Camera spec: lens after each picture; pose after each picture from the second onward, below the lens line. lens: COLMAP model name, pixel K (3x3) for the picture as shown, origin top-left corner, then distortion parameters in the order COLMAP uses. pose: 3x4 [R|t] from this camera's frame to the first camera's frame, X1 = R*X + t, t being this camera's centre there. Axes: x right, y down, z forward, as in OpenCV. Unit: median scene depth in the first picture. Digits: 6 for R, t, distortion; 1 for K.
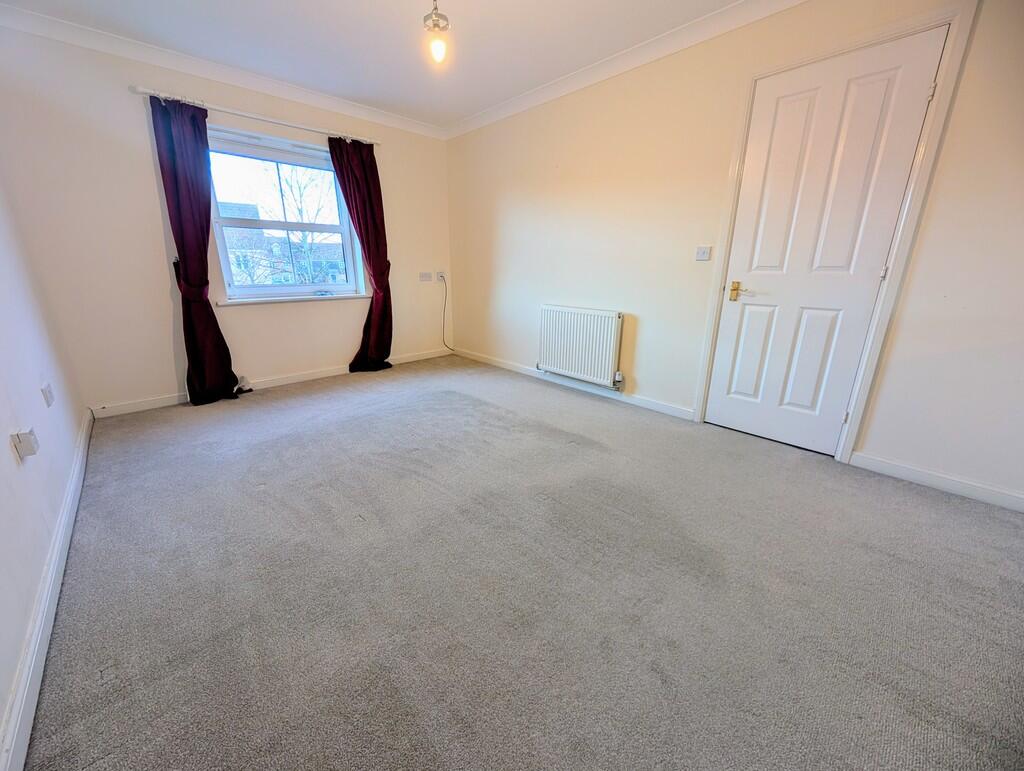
lens RADIAL K [[386.0, 0, 513.8], [0, 386.0, 382.6], [0, 0, 1]] dist [-0.000136, 0.000154]
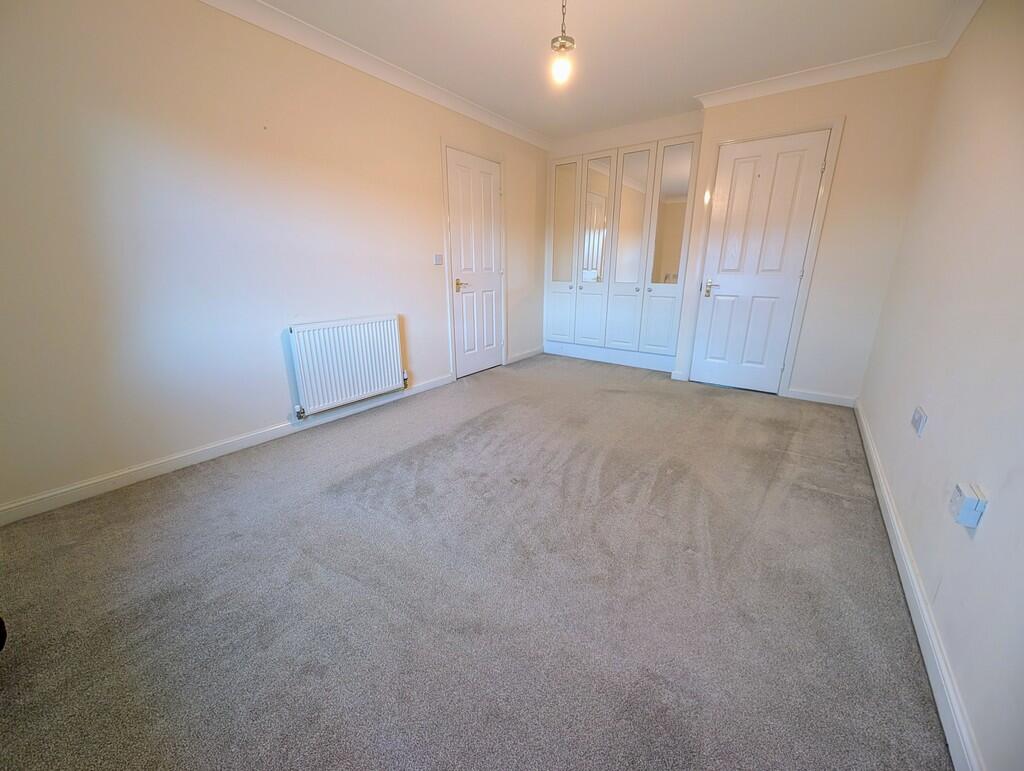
lens RADIAL K [[386.0, 0, 516.9], [0, 386.0, 382.7], [0, 0, 1]] dist [-0.000136, 0.000154]
pose [[-0.184648, -0.280115, 0.942041, -0.803979], [0.288081, 0.900994, 0.324376, -0.255822], [-0.939635, 0.331279, -0.085671, 0.841419]]
